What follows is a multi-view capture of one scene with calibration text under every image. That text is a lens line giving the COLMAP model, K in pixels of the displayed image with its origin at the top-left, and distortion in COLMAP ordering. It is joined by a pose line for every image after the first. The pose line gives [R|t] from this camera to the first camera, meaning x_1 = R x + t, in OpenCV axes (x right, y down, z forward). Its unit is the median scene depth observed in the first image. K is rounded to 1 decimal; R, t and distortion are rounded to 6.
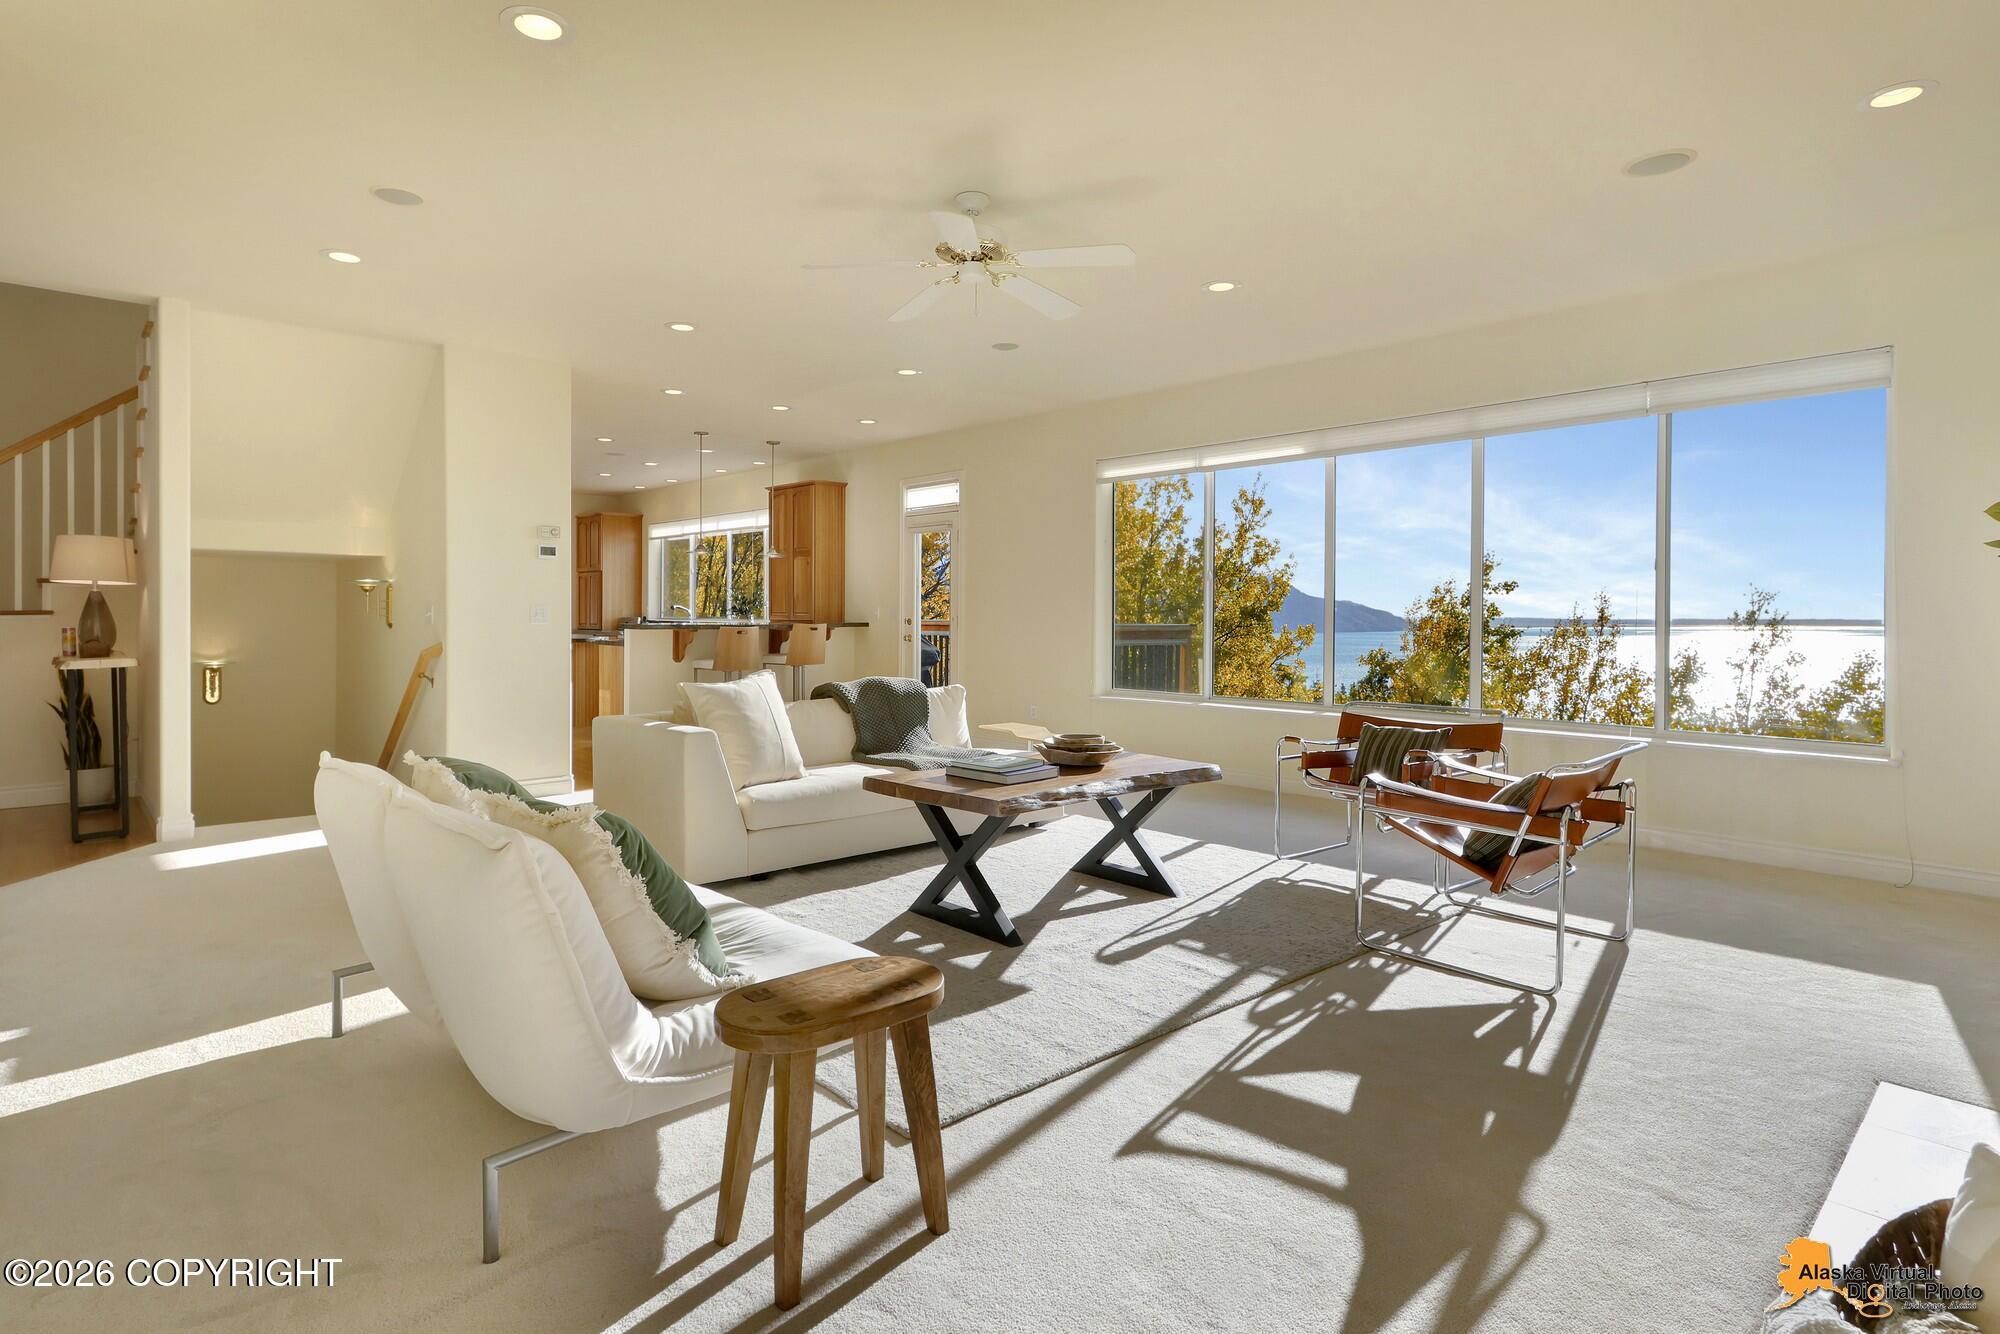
lens RADIAL K [[1003.4, 0, 974.7], [0, 1003.4, 638.3], [0, 0, 1]] dist [0.021194, -0.000218]
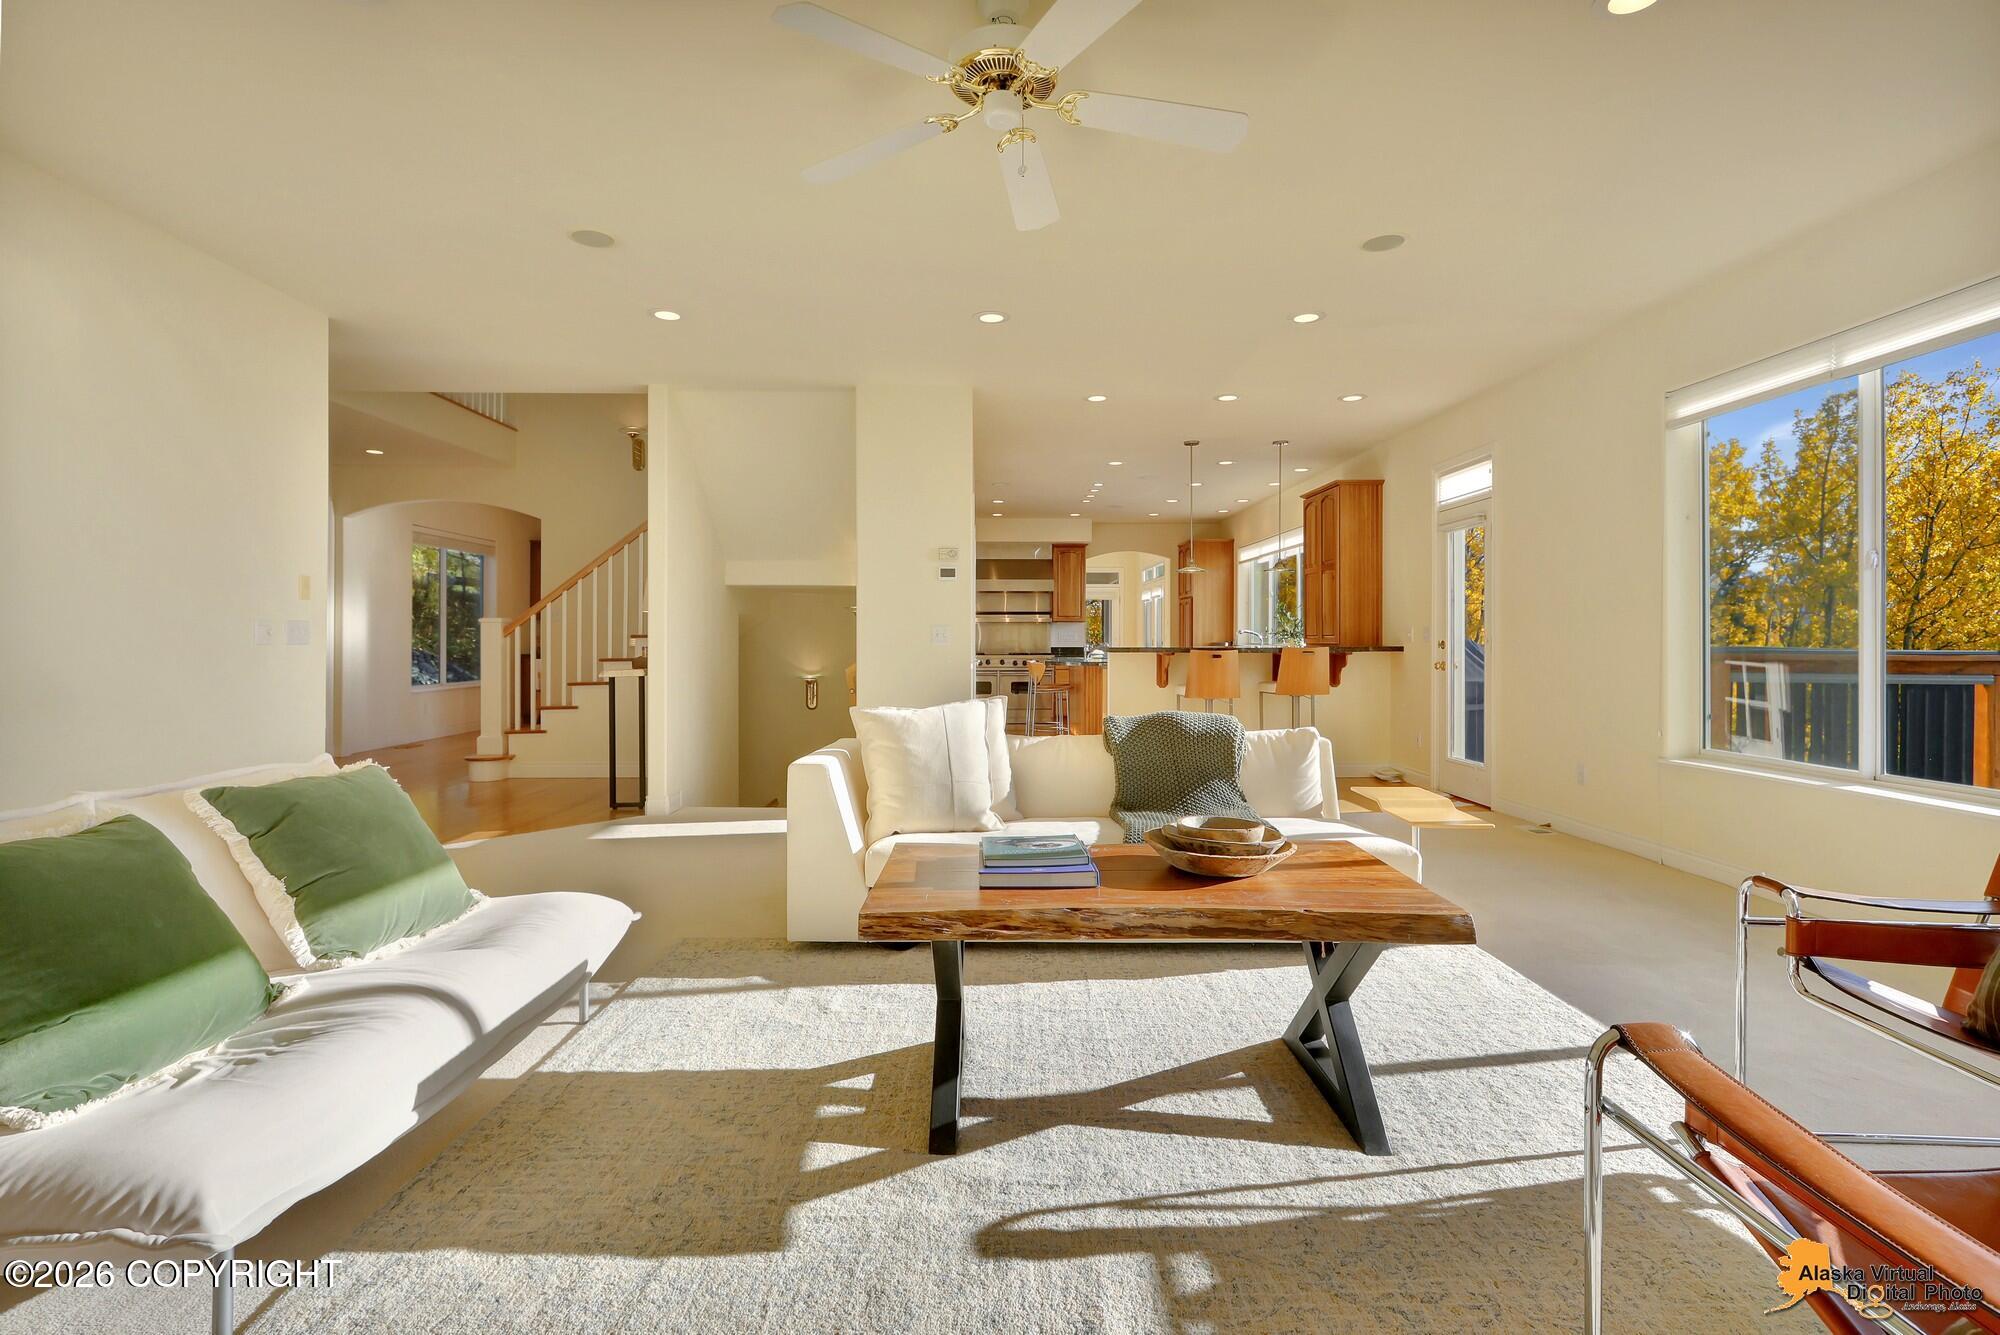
lens RADIAL K [[970.7, 0, 904.6], [0, 970.7, 644.8], [0, 0, 1]] dist [0.019678, -0.000687]
pose [[0.758905, 0.002250, -0.651197, 0.181150], [-0.015680, 0.999767, -0.014819, 0.001568], [0.651012, 0.021457, 0.758764, 0.229527]]
